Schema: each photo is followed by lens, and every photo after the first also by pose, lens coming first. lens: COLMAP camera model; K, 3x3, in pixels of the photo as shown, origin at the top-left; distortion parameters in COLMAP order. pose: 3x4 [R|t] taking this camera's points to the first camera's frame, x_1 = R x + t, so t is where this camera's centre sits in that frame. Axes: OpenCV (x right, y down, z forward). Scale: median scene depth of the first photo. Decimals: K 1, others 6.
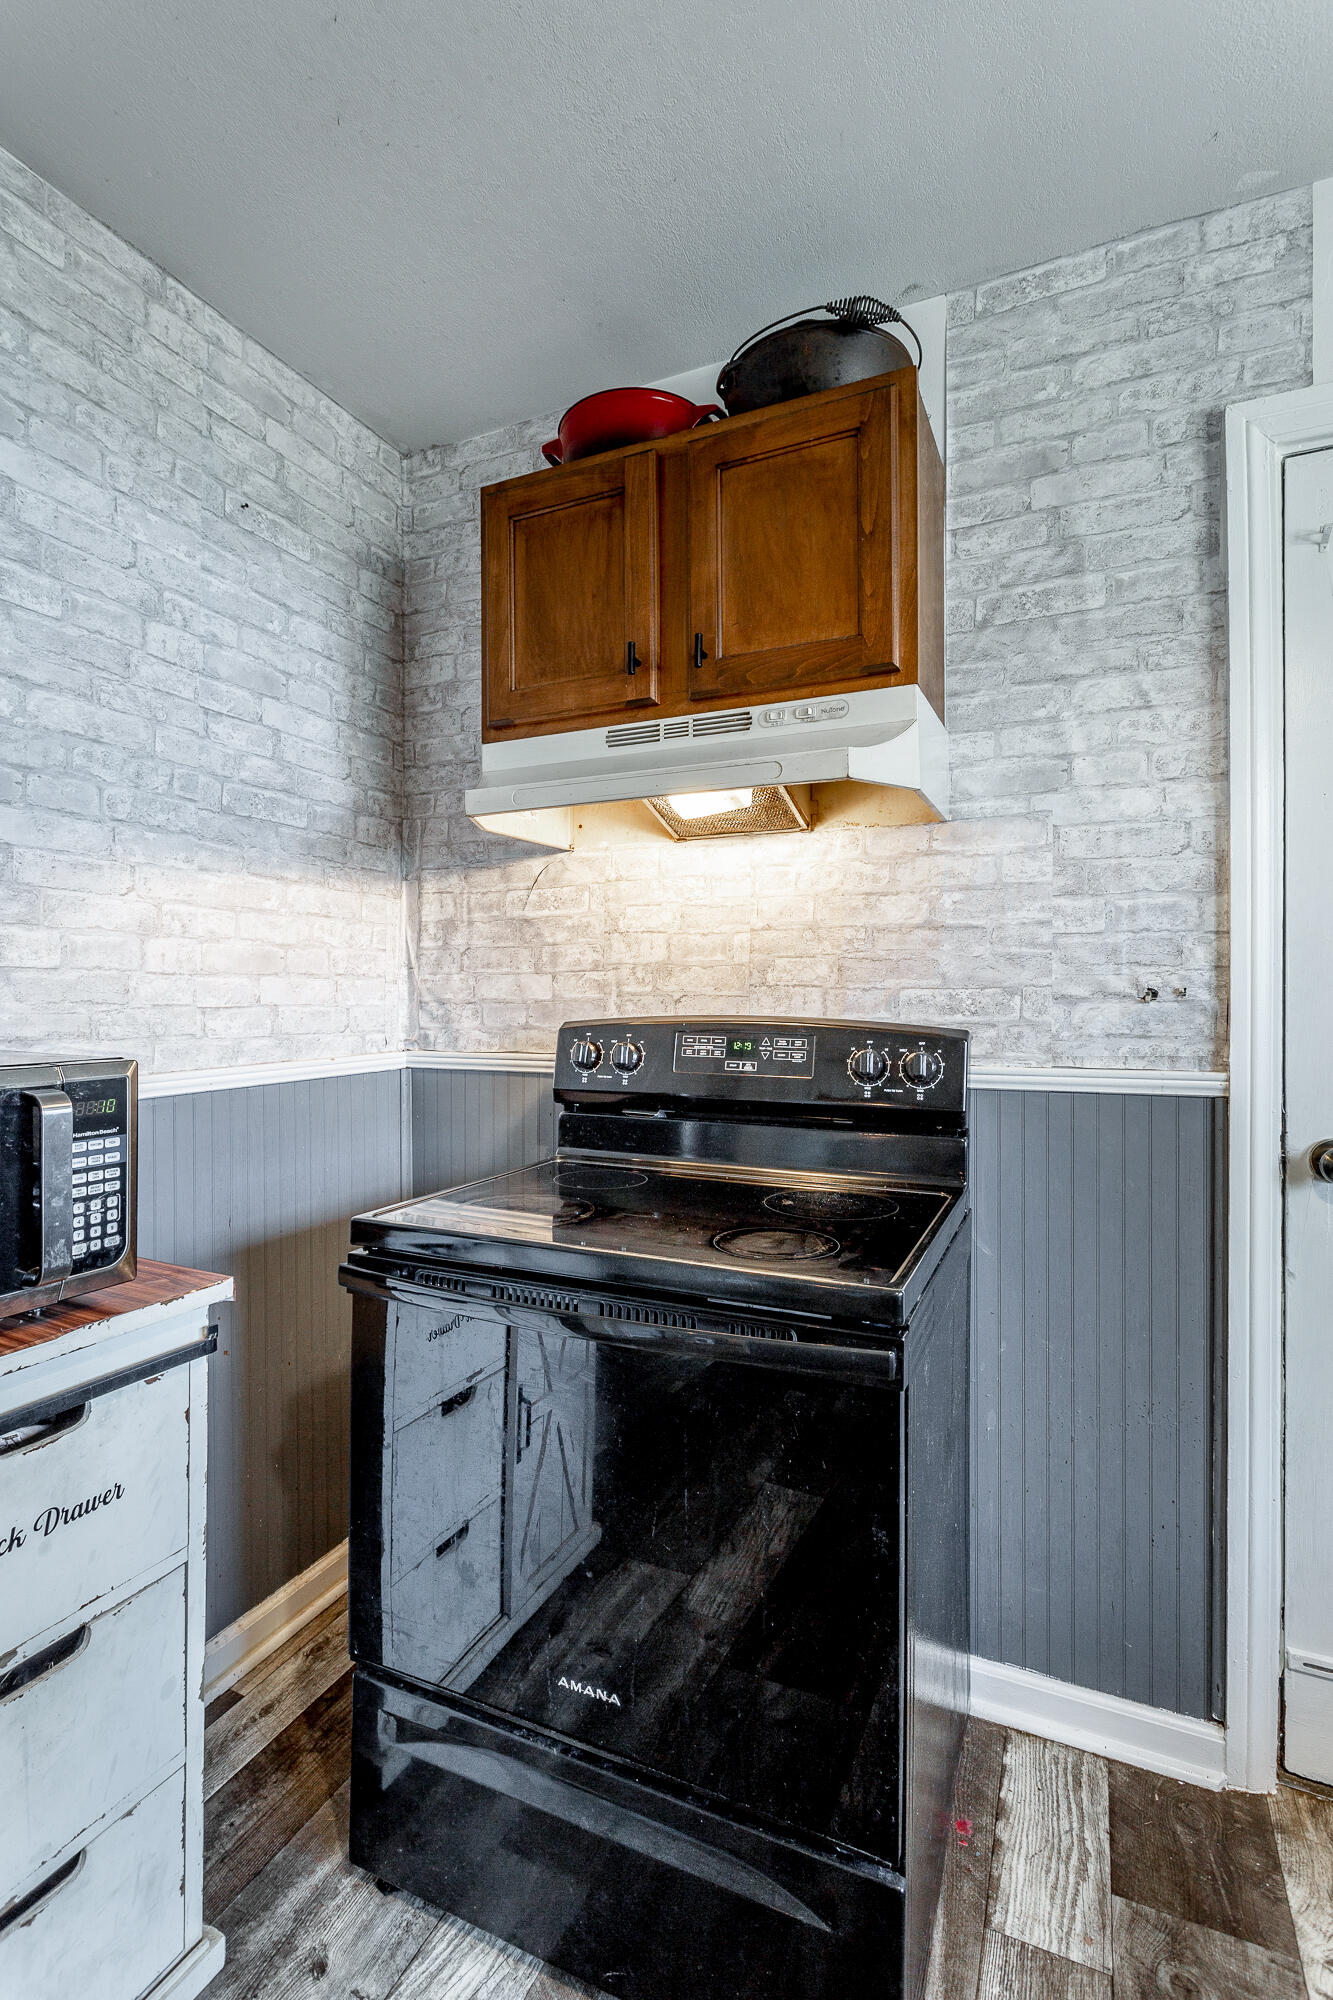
lens RADIAL K [[950.1, 0, 663.4], [0, 950.1, 998.5], [0, 0, 1]] dist [-0.000562, 0.000069]
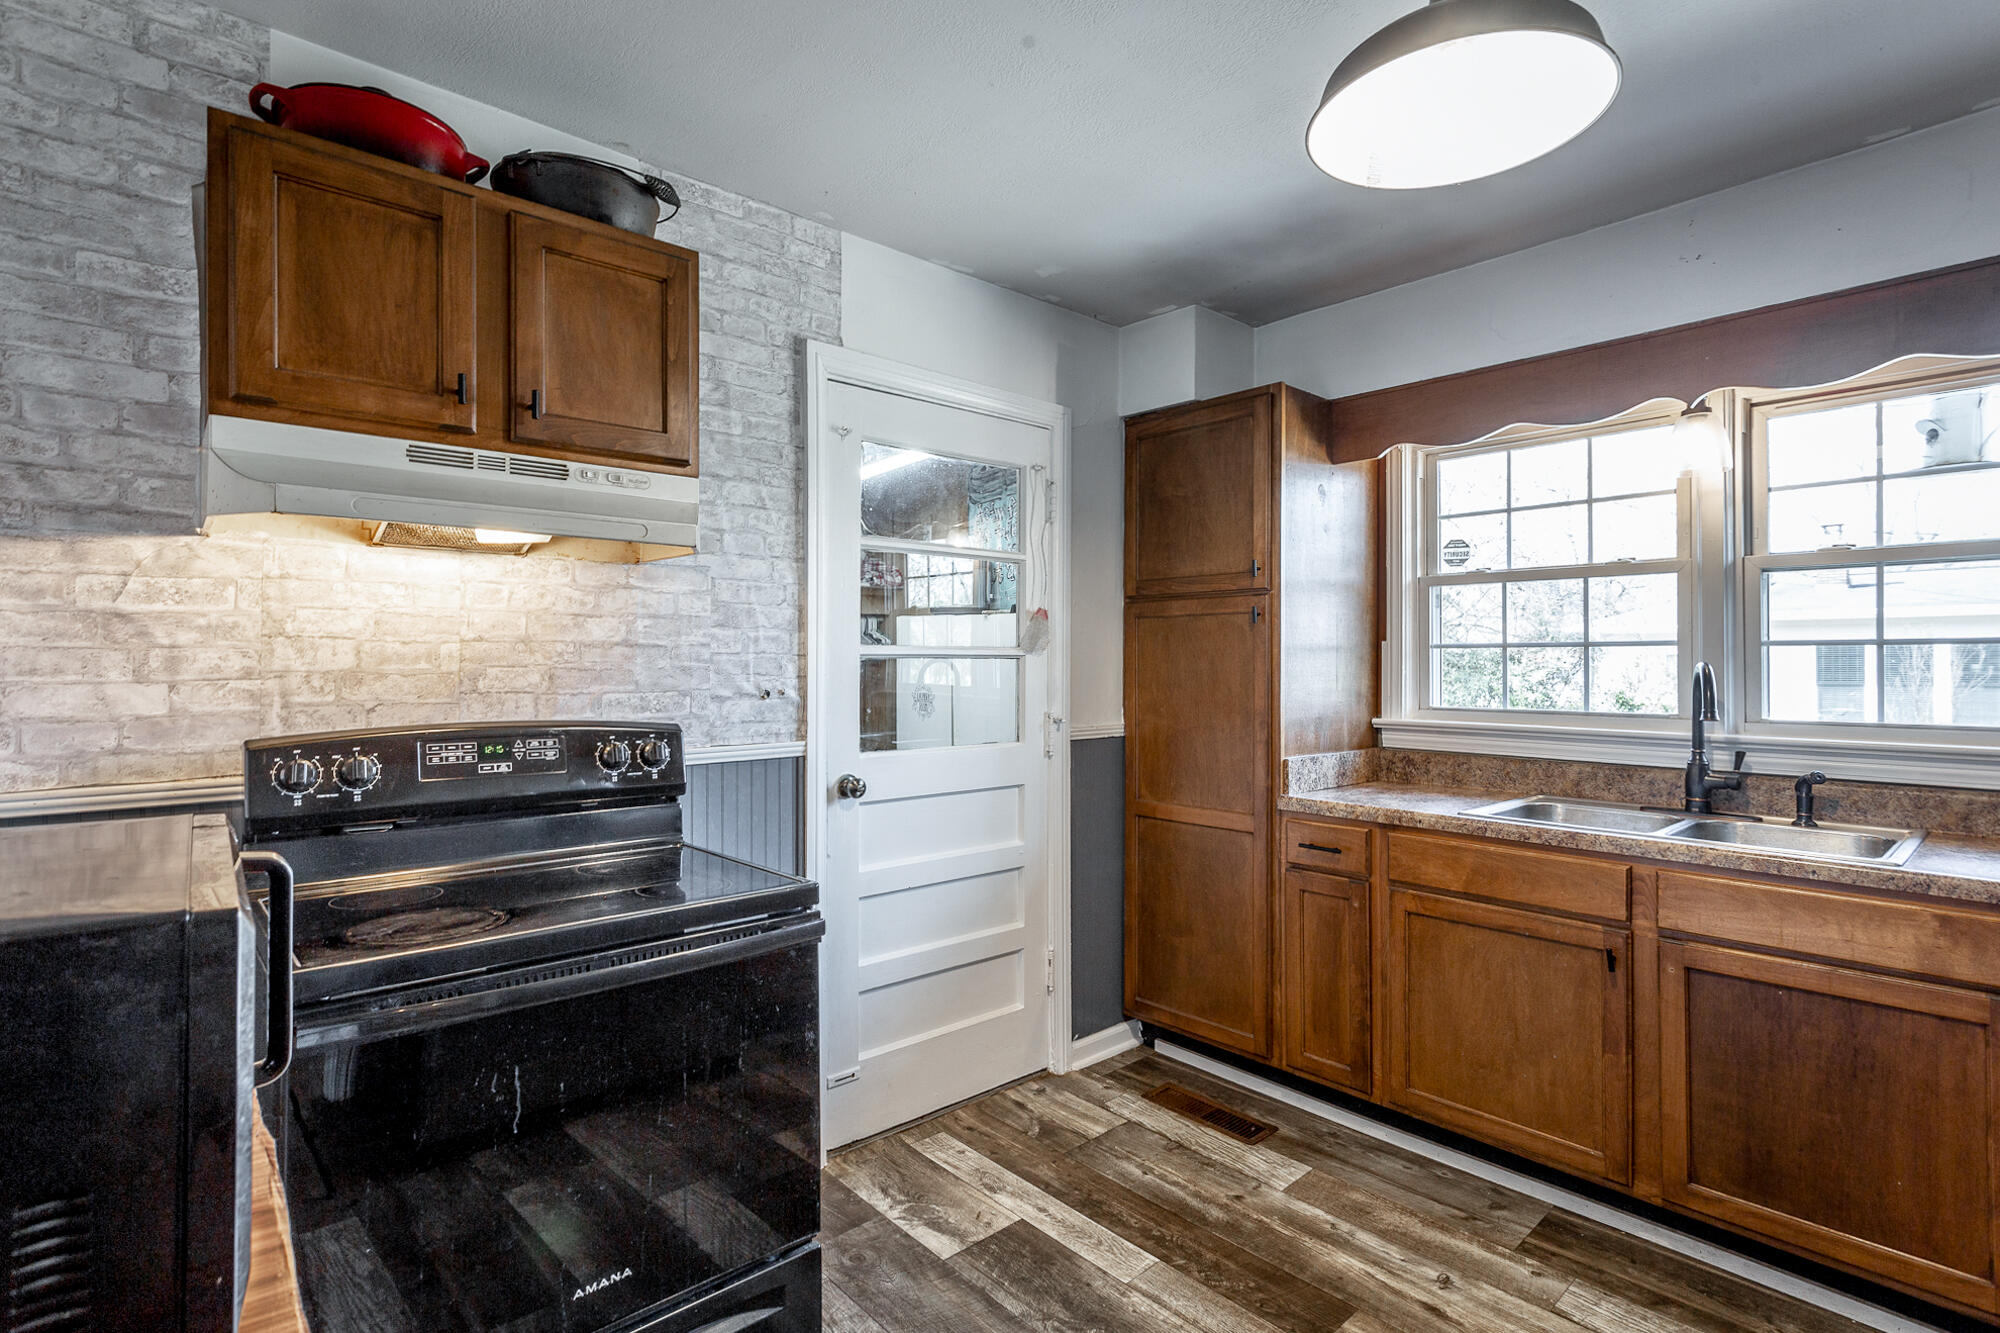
lens RADIAL K [[950.1, 0, 1019.5], [0, 950.1, 669.2], [0, 0, 1]] dist [-0.000562, 0.000069]
pose [[0.382457, -0.002397, 0.923970, -0.738800], [0.008150, 0.999966, -0.000779, -0.039026], [-0.923937, 0.007828, 0.382463, 0.025849]]
